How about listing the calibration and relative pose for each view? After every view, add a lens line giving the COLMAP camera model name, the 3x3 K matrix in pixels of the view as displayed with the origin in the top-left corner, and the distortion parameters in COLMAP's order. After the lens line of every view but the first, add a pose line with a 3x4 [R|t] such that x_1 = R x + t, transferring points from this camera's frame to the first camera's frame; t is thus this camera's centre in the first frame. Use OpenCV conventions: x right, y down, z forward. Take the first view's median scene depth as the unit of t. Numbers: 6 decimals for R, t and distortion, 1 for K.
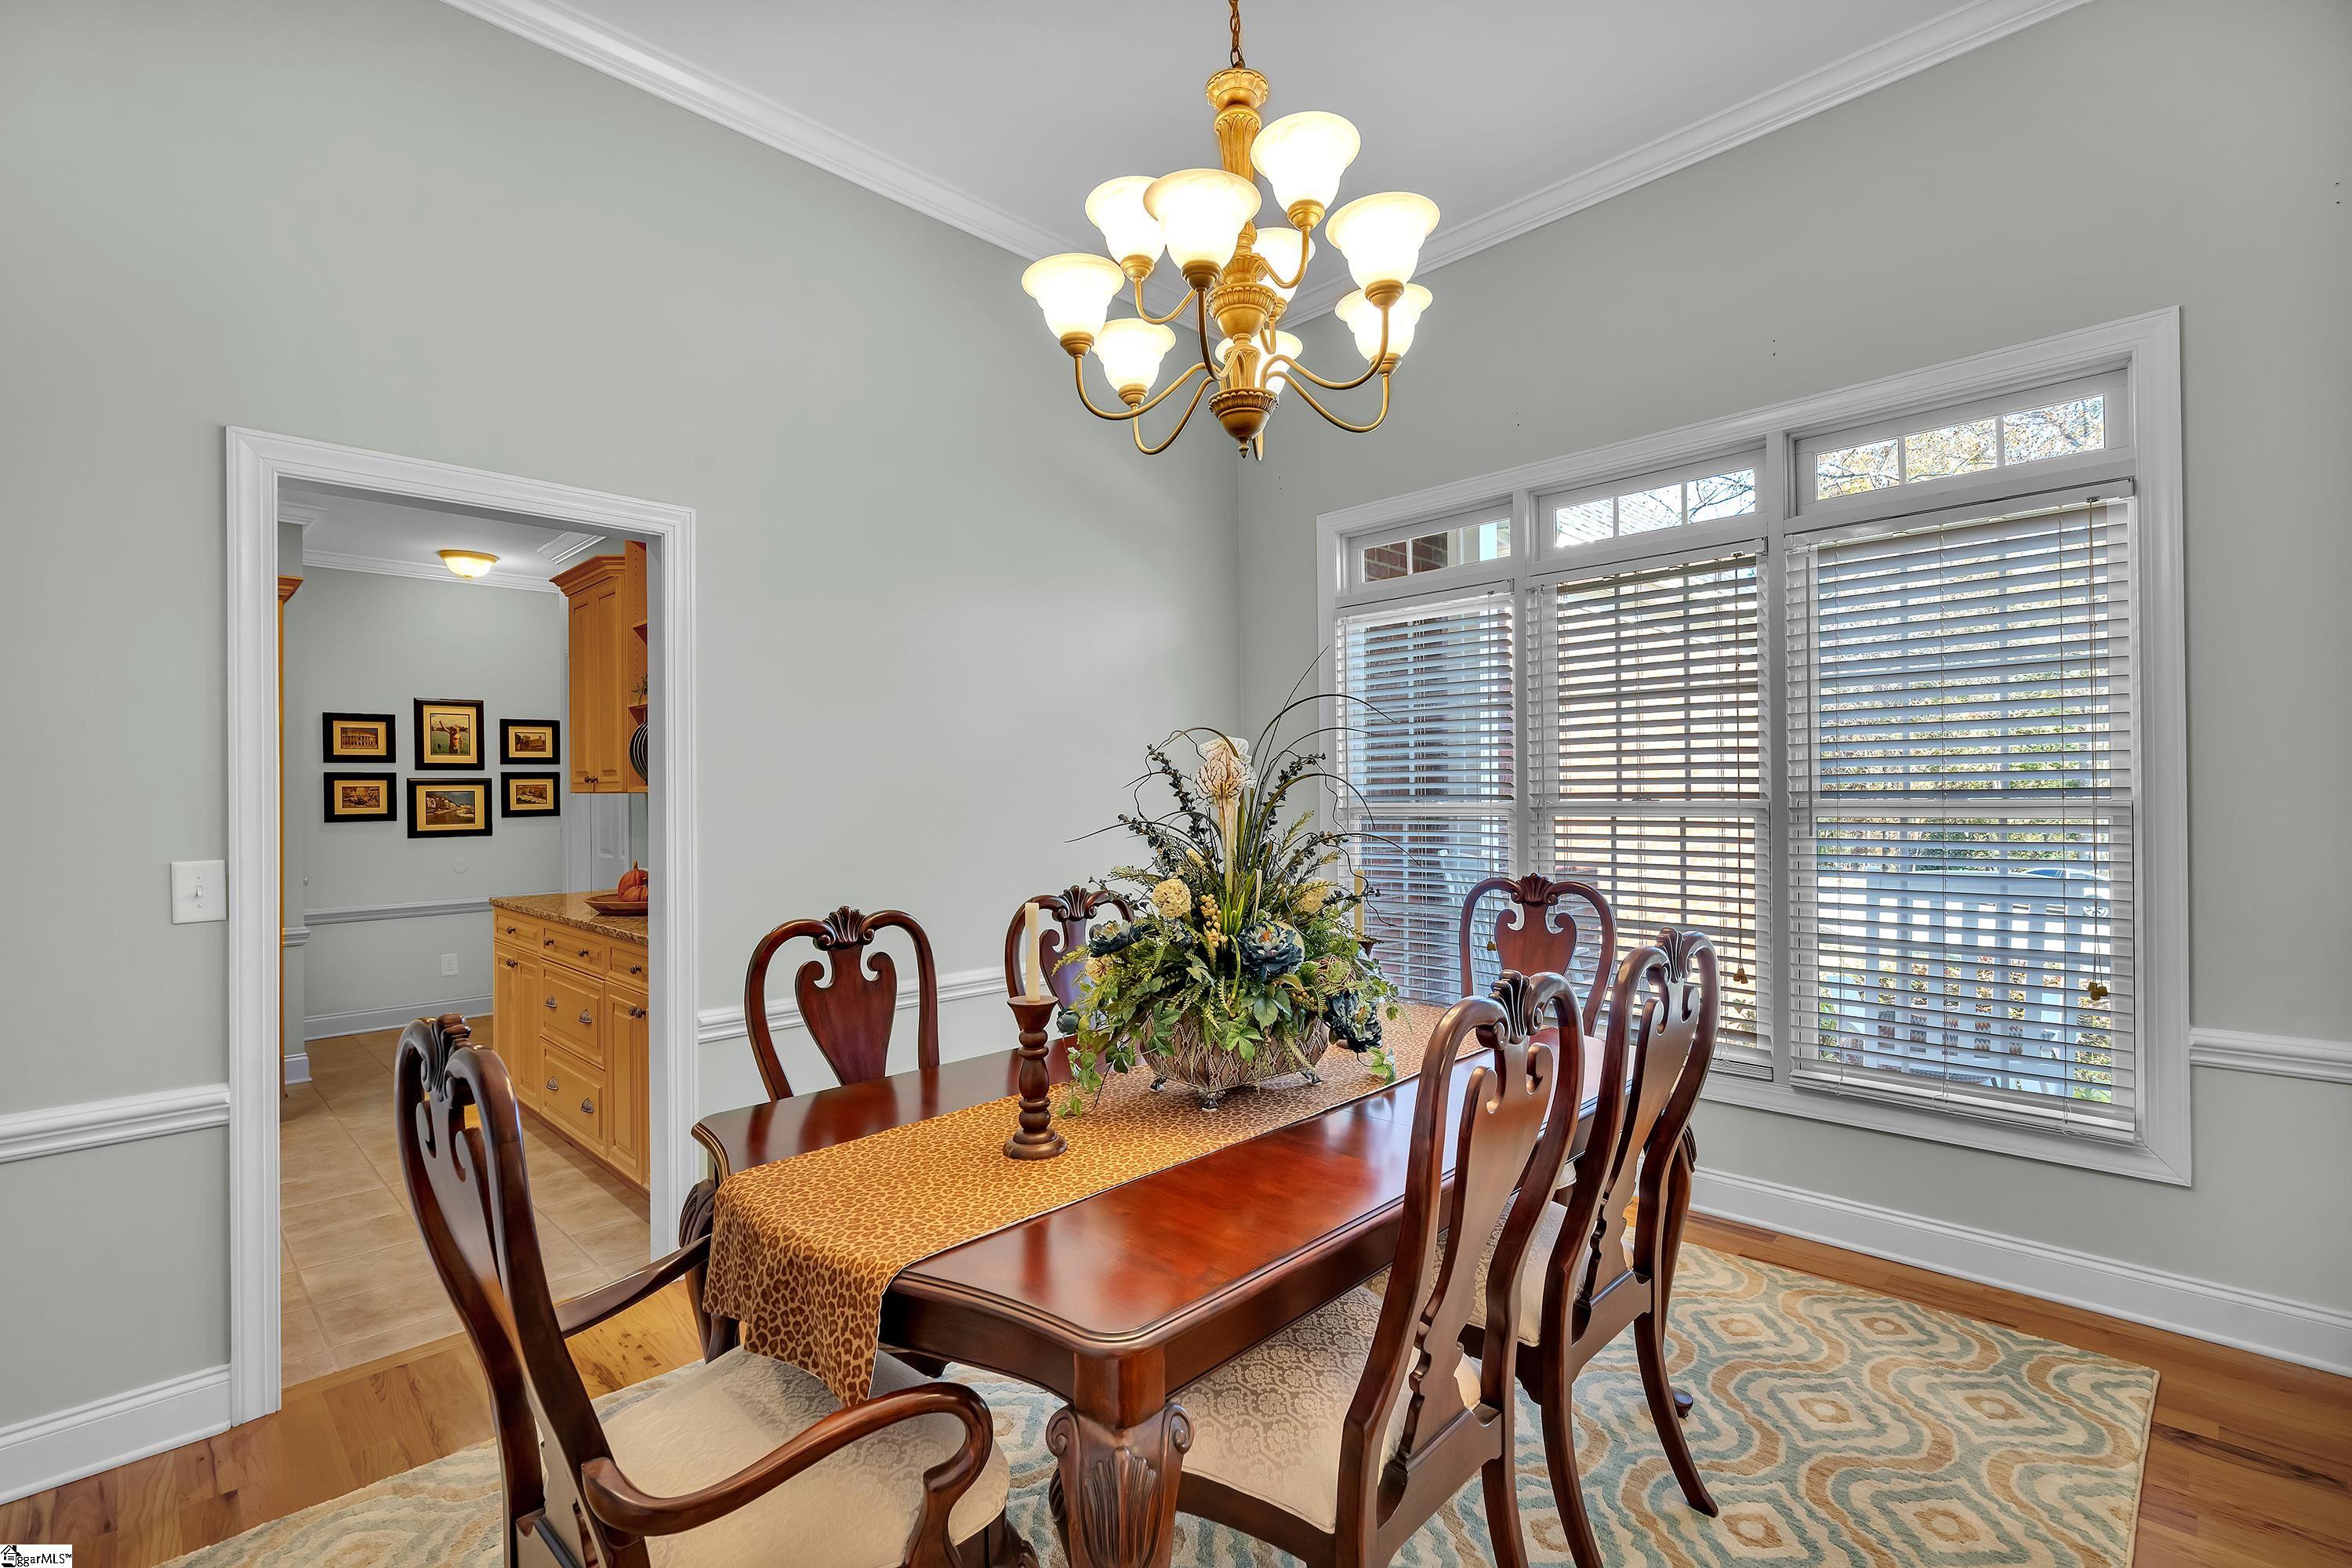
lens RADIAL K [[1051.3, 0, 1161.5], [0, 1051.3, 793.5], [0, 0, 1]] dist [-0.004365, 0.000056]
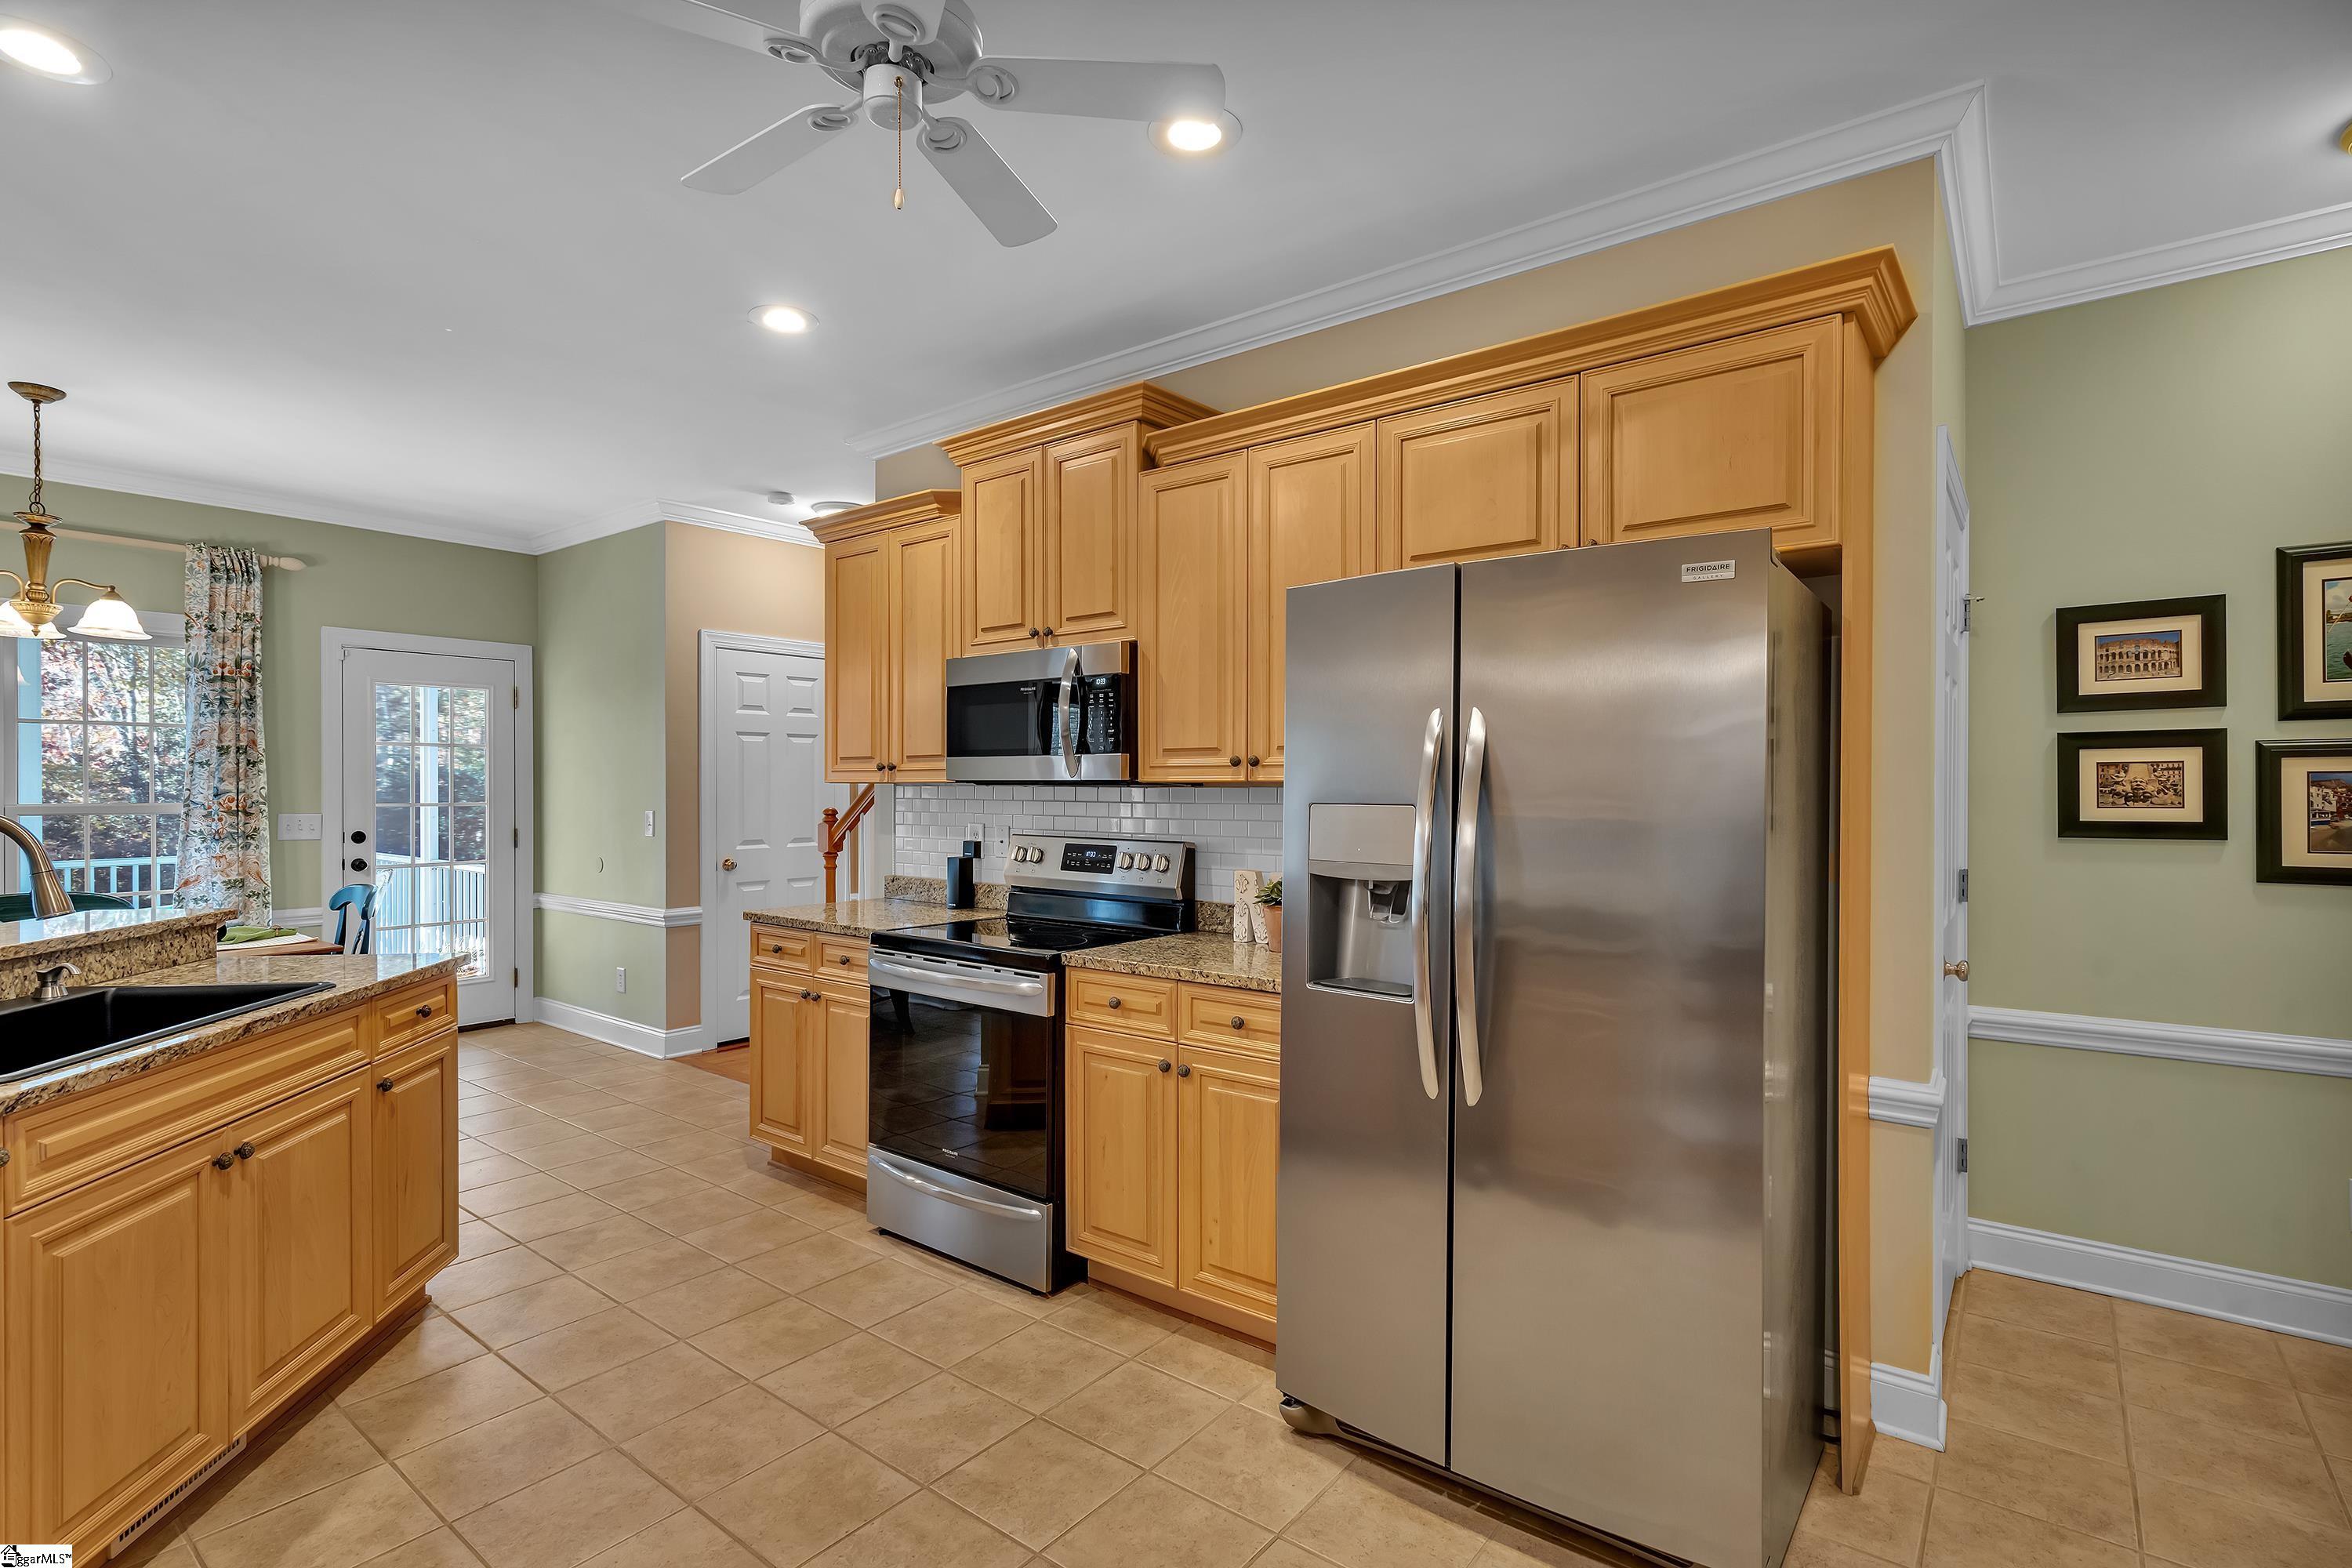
lens RADIAL K [[1103.9, 0, 1173.7], [0, 1103.9, 791.9], [0, 0, 1]] dist [-0.003814, -0.000152]
pose [[0.128037, 0.017473, -0.991615, -0.605651], [-0.000345, 0.999846, 0.017573, -0.003228], [0.991769, -0.001907, 0.128023, 0.923754]]
